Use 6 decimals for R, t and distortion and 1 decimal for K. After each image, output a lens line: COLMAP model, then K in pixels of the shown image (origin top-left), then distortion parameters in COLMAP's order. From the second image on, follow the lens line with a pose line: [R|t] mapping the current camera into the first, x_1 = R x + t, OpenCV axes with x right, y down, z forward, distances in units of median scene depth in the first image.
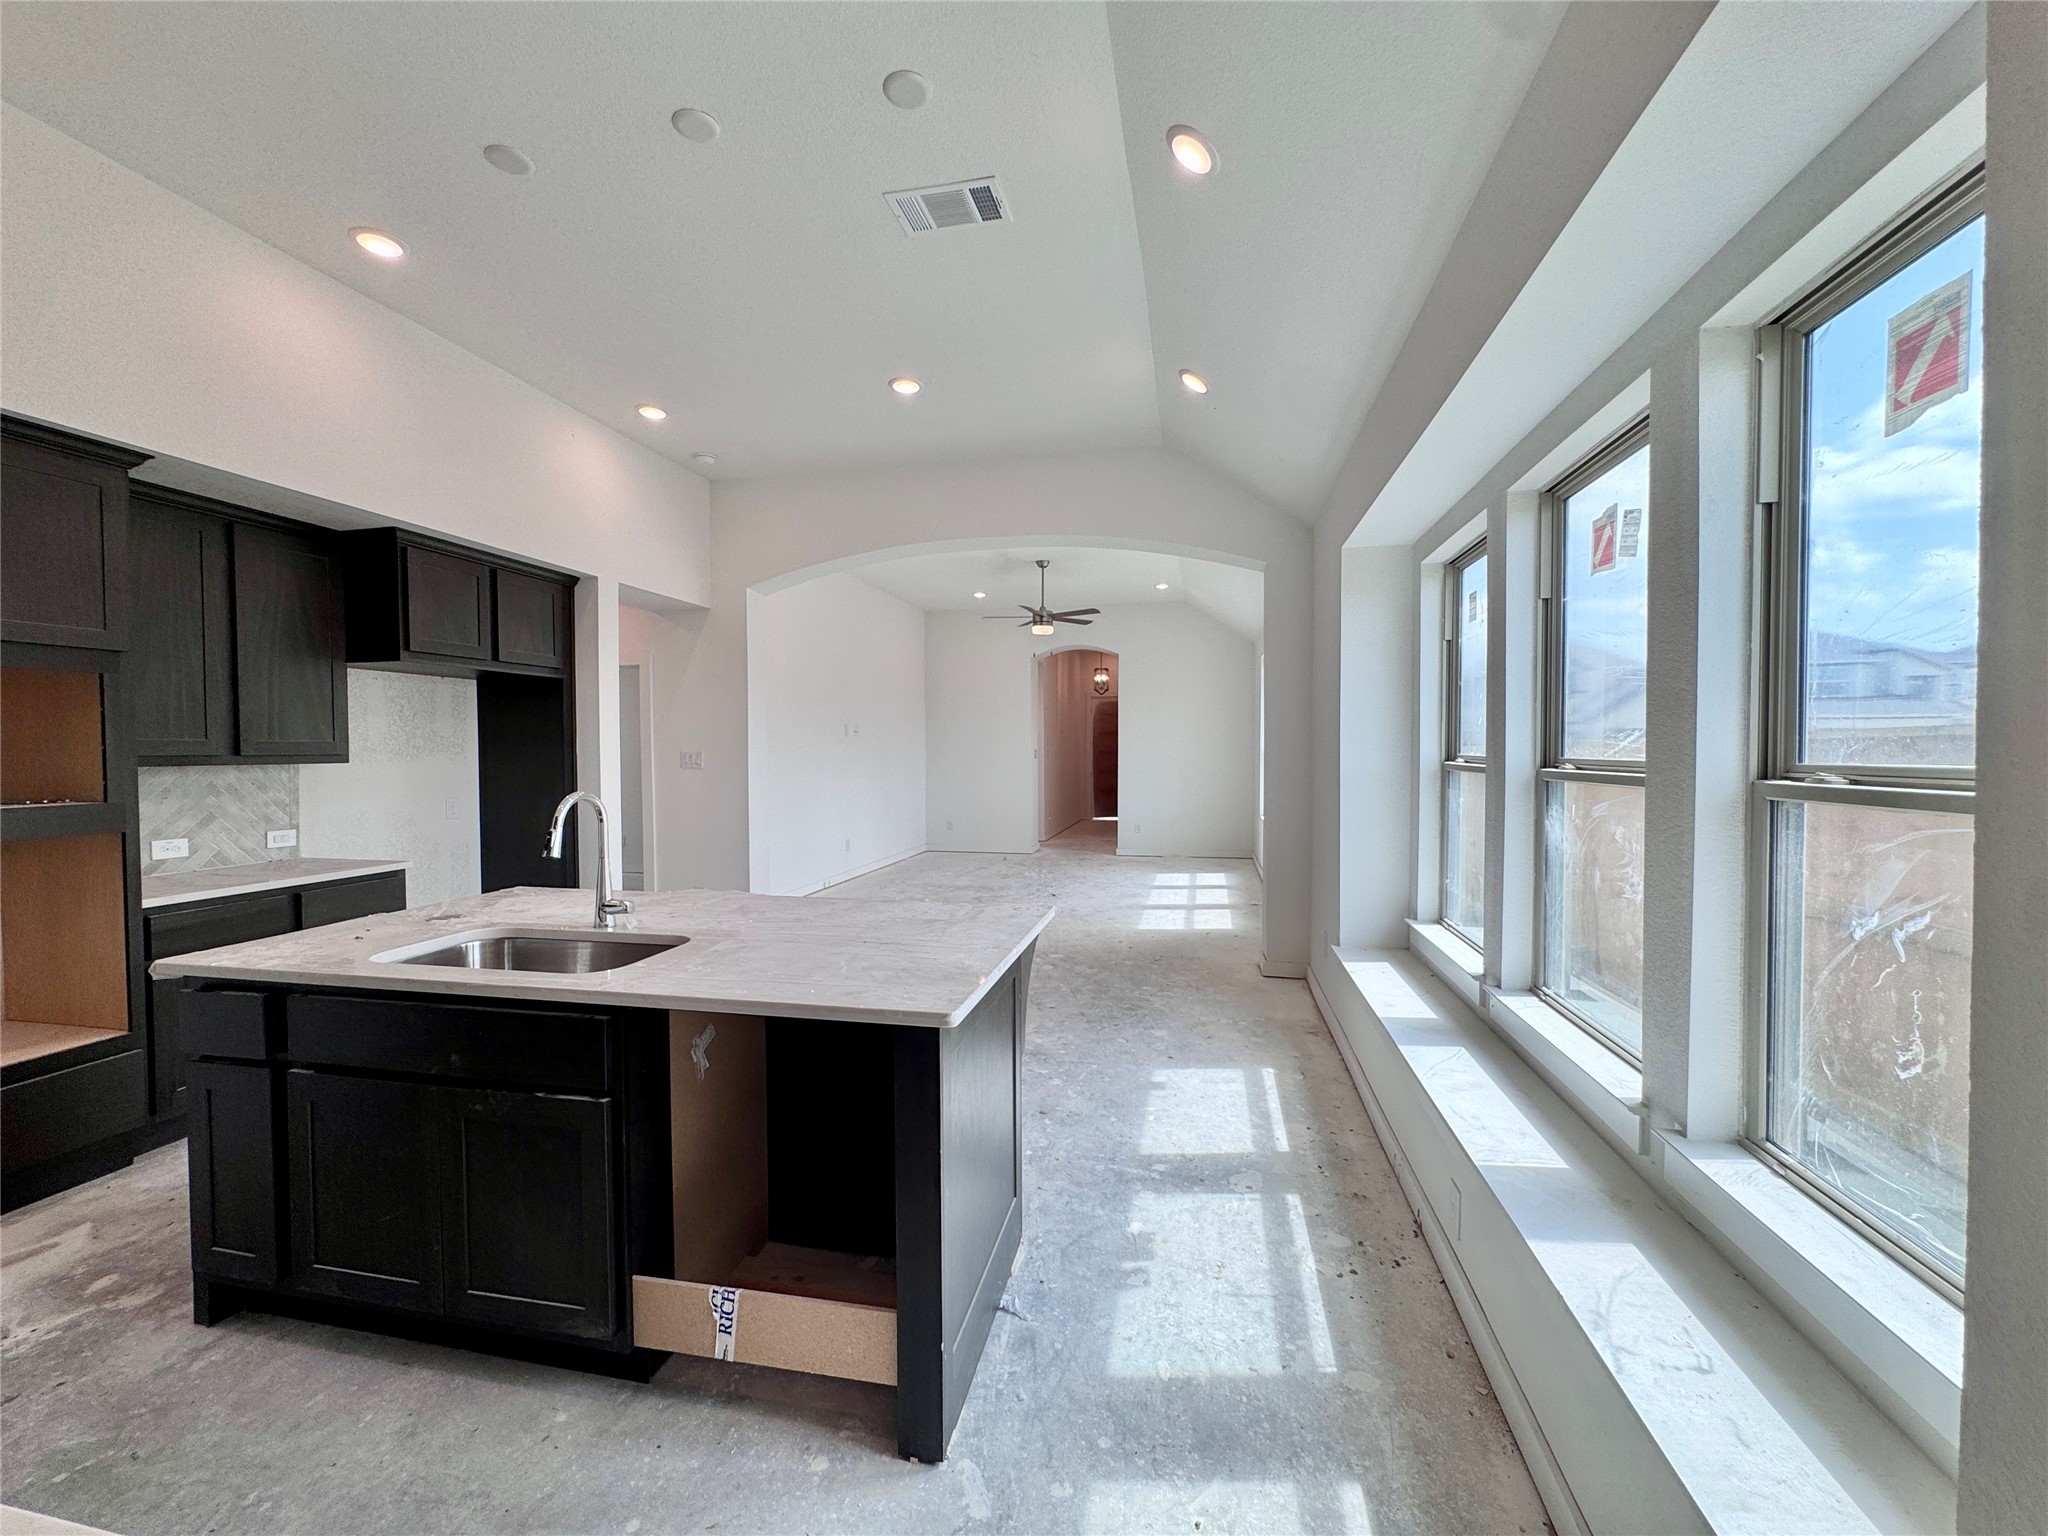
lens RADIAL K [[821.0, 0, 1024.0], [0, 821.0, 768.0], [0, 0, 1]] dist [-0.001698, -0.000072]
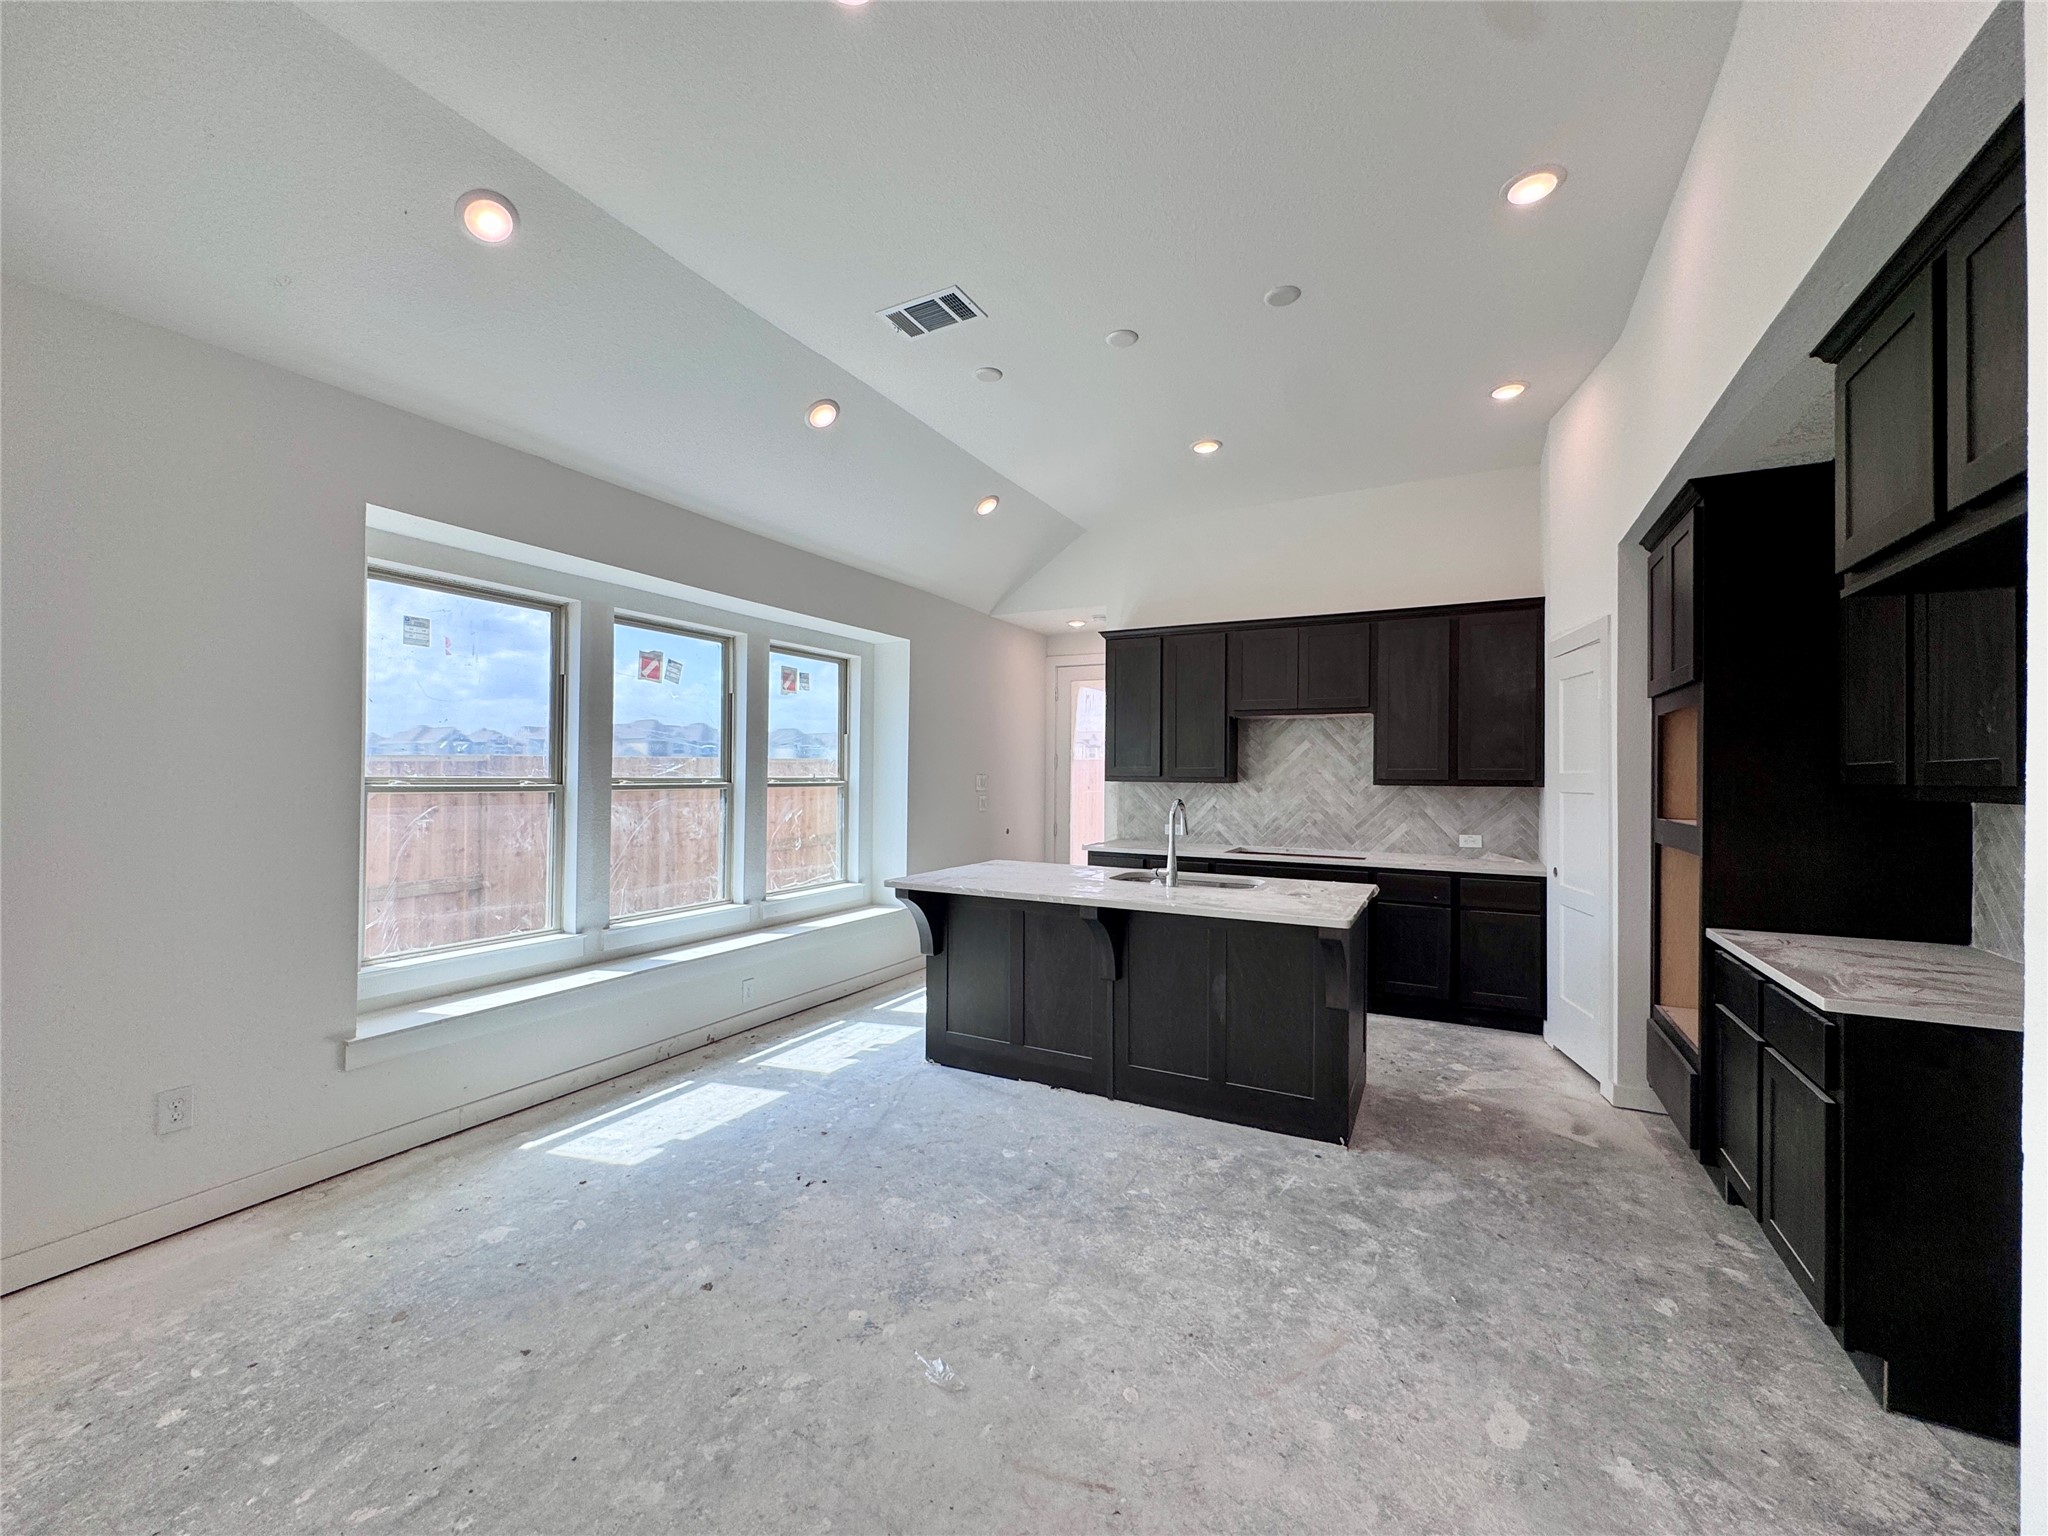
lens RADIAL K [[821.0, 0, 1024.0], [0, 821.0, 768.0], [0, 0, 1]] dist [-0.001698, -0.000072]
pose [[-0.963399, -0.001483, 0.268066, -0.542326], [0.001851, 0.999924, 0.012186, -0.043898], [-0.268063, 0.012236, -0.963324, 2.134143]]
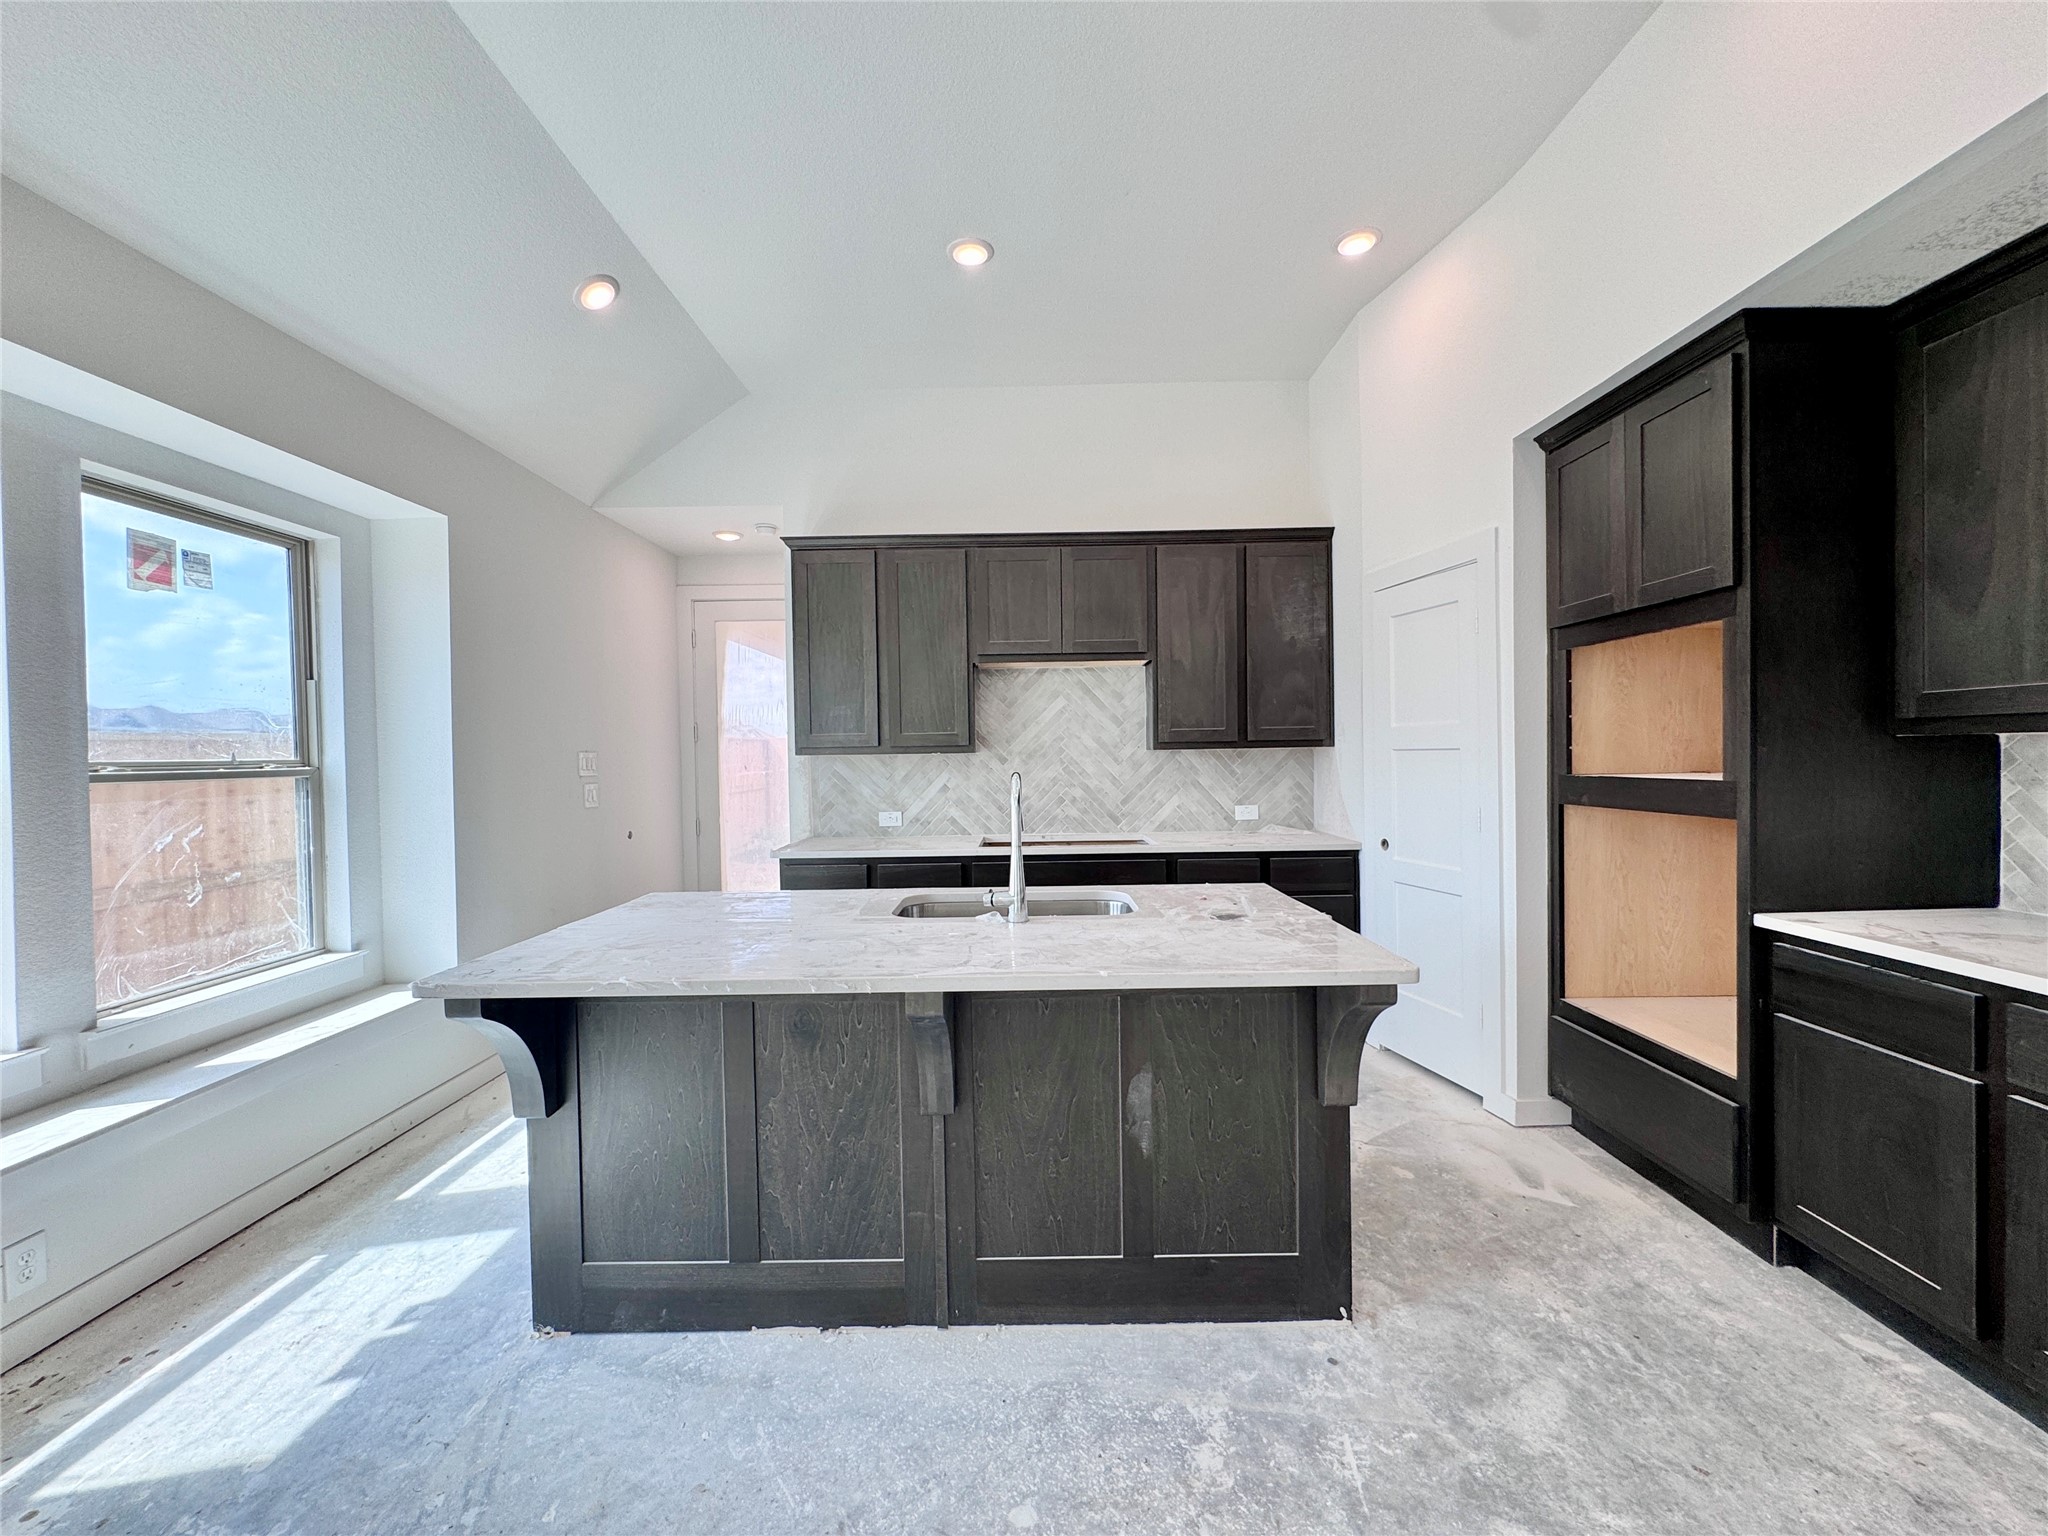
lens RADIAL K [[821.0, 0, 1024.0], [0, 821.0, 768.0], [0, 0, 1]] dist [-0.001698, -0.000072]
pose [[-0.977845, 0.025249, -0.207802, -0.271121], [0.017270, 0.999046, 0.040122, -0.012858], [0.208617, 0.035644, -0.977348, 1.561196]]
